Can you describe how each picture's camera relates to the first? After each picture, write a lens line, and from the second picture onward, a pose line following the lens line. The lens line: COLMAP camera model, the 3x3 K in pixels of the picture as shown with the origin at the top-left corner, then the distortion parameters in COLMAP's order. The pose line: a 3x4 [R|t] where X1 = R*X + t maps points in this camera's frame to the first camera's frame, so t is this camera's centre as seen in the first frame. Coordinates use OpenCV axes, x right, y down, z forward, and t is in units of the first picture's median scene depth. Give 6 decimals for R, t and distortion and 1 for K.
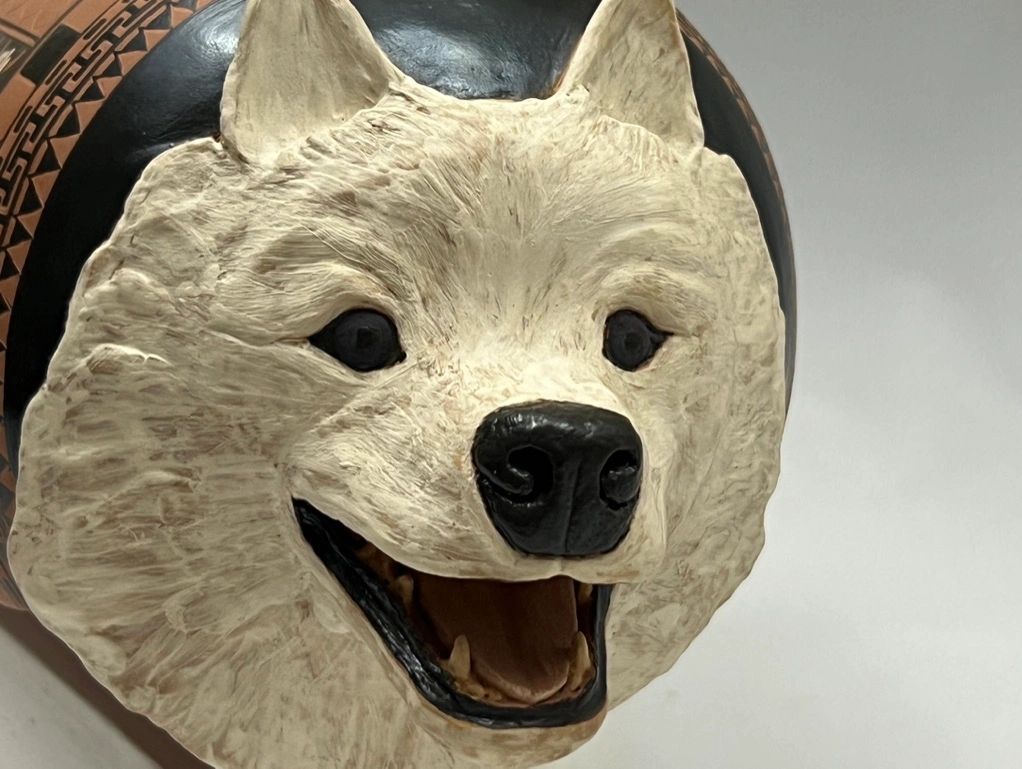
lens RADIAL K [[2328.8, 0, 511.0], [0, 2328.8, 384.5], [0, 0, 1]] dist [0.080593, 0.310600]
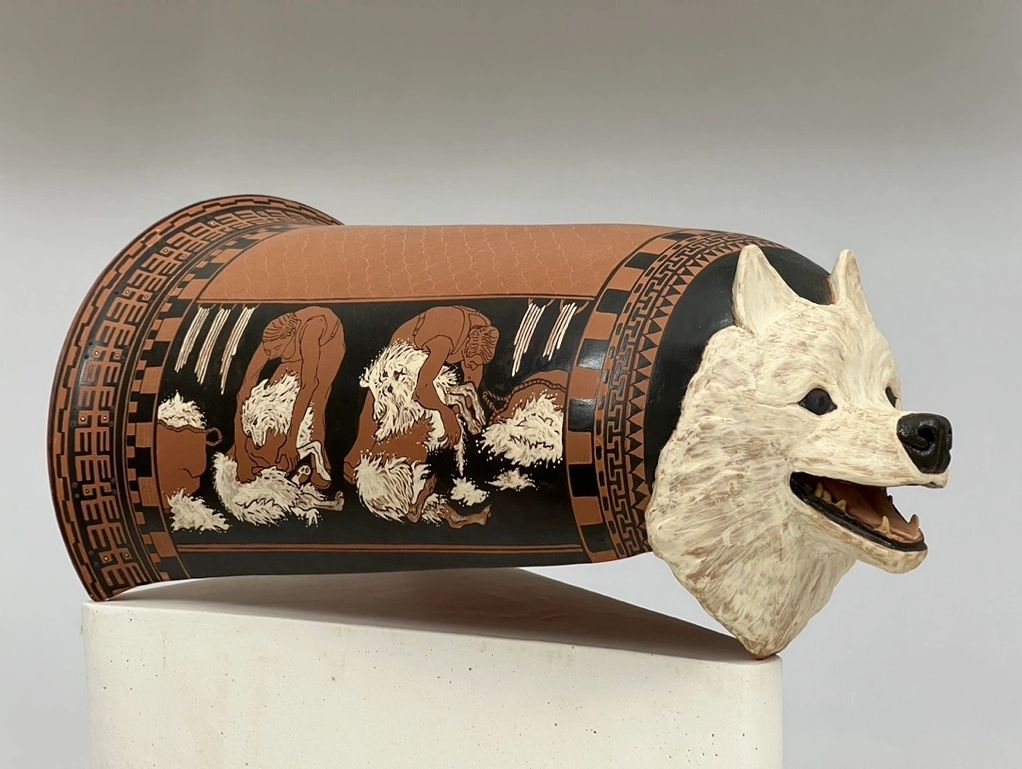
lens RADIAL K [[2290.7, 0, 511.0], [0, 2290.7, 384.5], [0, 0, 1]] dist [0.459002, 0.086462]
pose [[0.851159, -0.057703, 0.521727, -1.528489], [0.146215, 0.980663, -0.130079, 0.220087], [-0.504132, 0.187002, 0.843137, -0.826076]]
